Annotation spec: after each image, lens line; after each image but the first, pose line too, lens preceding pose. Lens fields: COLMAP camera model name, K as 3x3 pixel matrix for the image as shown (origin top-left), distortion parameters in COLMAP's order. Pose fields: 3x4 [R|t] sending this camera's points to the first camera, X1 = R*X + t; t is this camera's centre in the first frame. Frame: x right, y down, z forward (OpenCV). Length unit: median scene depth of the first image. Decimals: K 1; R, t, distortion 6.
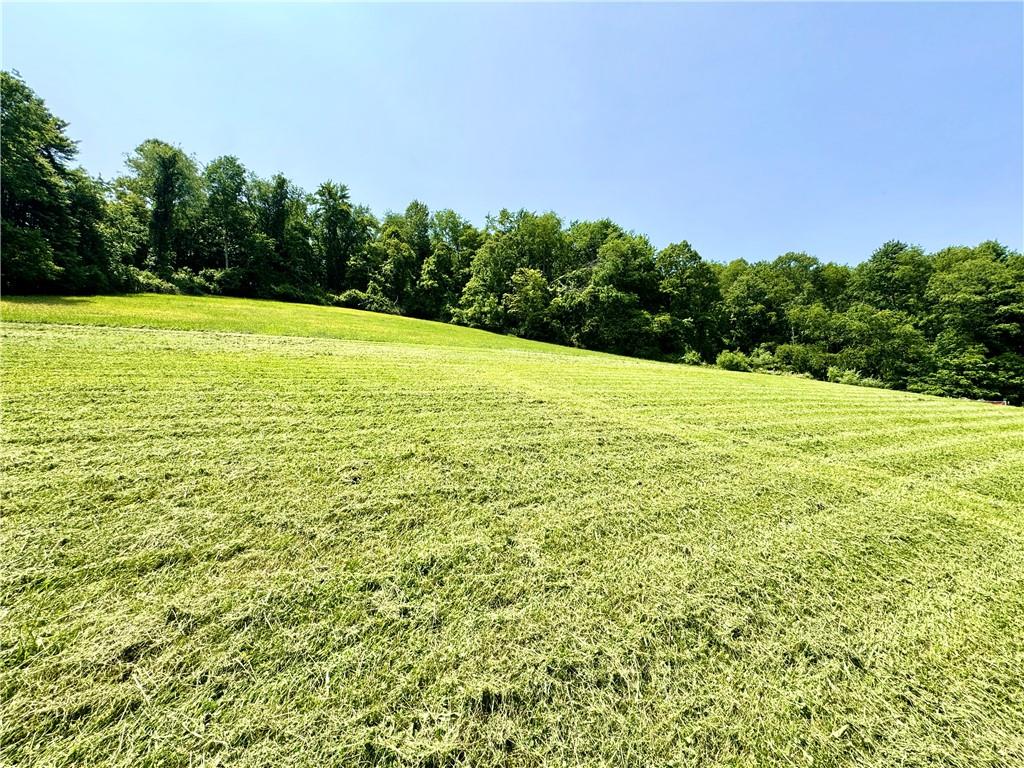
lens RADIAL K [[409.8, 0, 512.2], [0, 409.8, 382.5], [0, 0, 1]] dist [-0.001143, 0.000005]
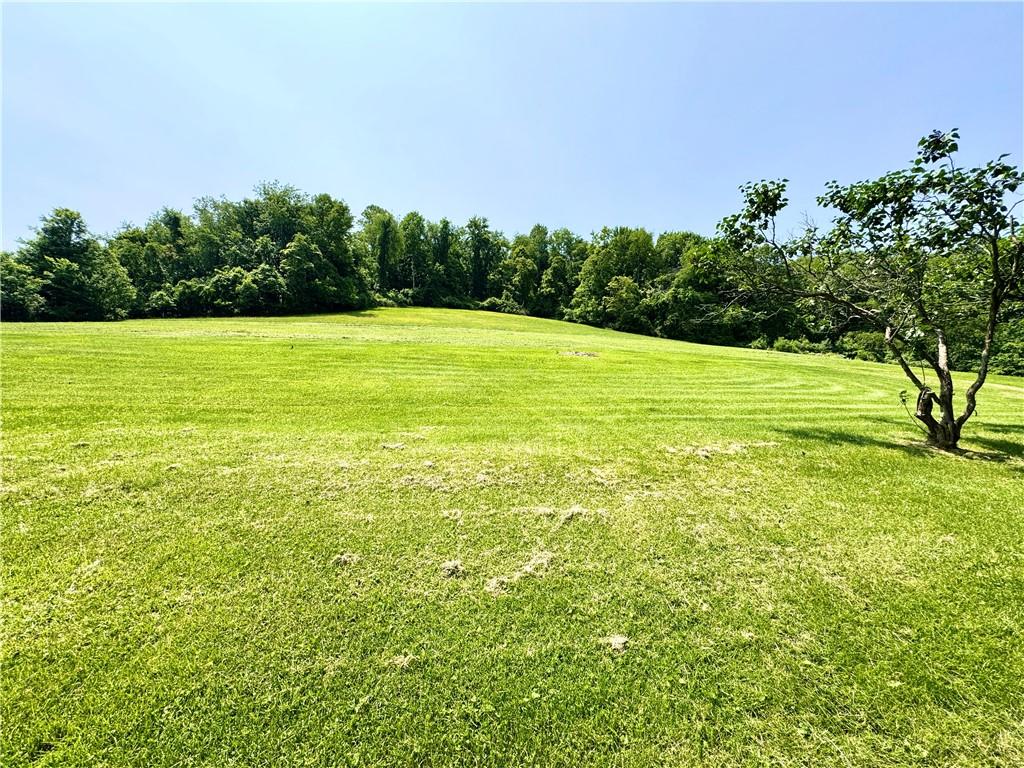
lens RADIAL K [[398.0, 0, 516.2], [0, 398.0, 384.2], [0, 0, 1]] dist [-0.015194, 0.000366]
pose [[0.961558, 0.019343, -0.273918, 0.069894], [-0.014846, 0.999719, 0.018480, 0.045207], [0.274199, -0.013703, 0.961575, -0.315808]]
